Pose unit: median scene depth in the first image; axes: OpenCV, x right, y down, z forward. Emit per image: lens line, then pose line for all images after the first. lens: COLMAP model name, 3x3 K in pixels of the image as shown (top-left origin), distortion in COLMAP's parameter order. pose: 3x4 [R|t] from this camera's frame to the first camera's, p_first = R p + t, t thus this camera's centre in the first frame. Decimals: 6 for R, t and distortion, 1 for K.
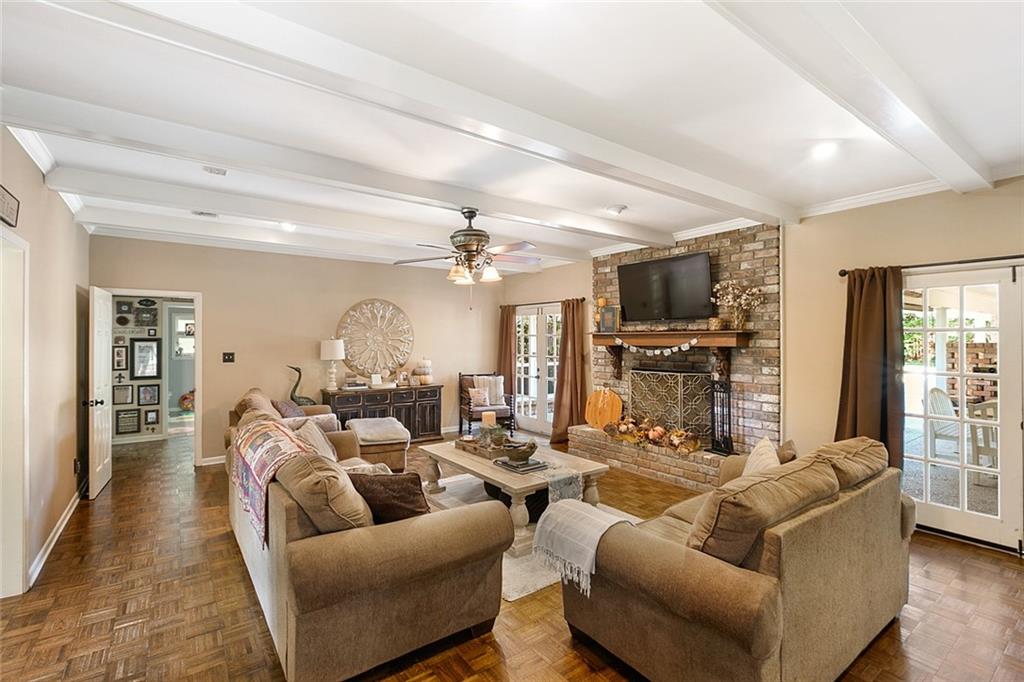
lens RADIAL K [[462.0, 0, 507.0], [0, 462.0, 338.1], [0, 0, 1]] dist [0.000219, 0.000354]
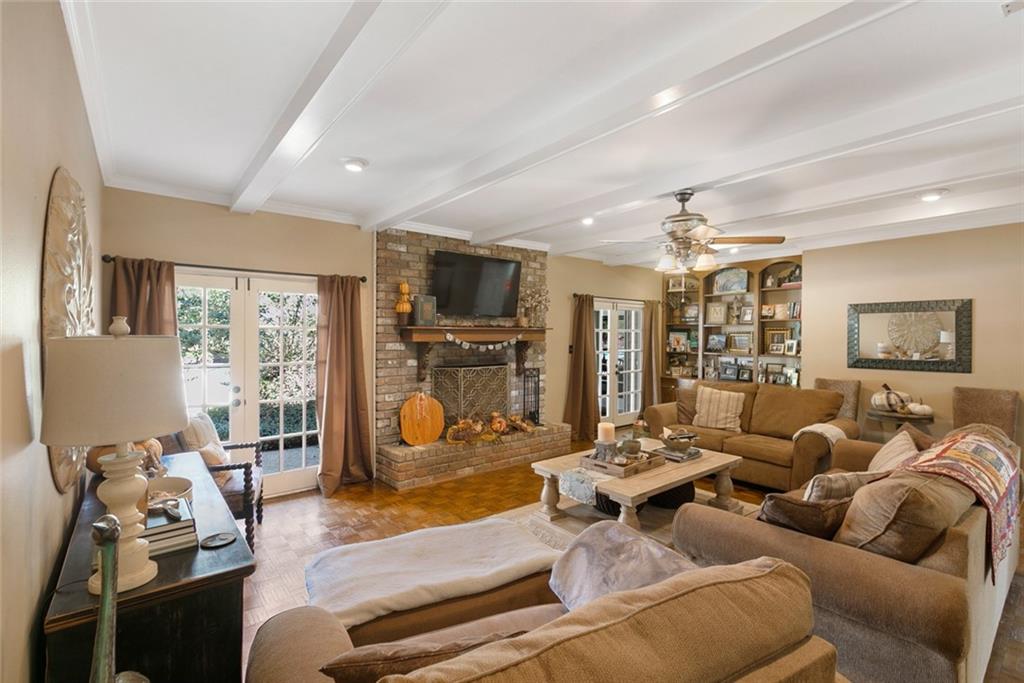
lens RADIAL K [[462.0, 0, 507.0], [0, 462.0, 338.6], [0, 0, 1]] dist [0.000219, 0.000354]
pose [[-0.045629, -0.009604, 0.998912, -0.667810], [-0.002682, 0.999951, 0.009492, 0.001013], [-0.998955, -0.002246, -0.045653, 0.954558]]
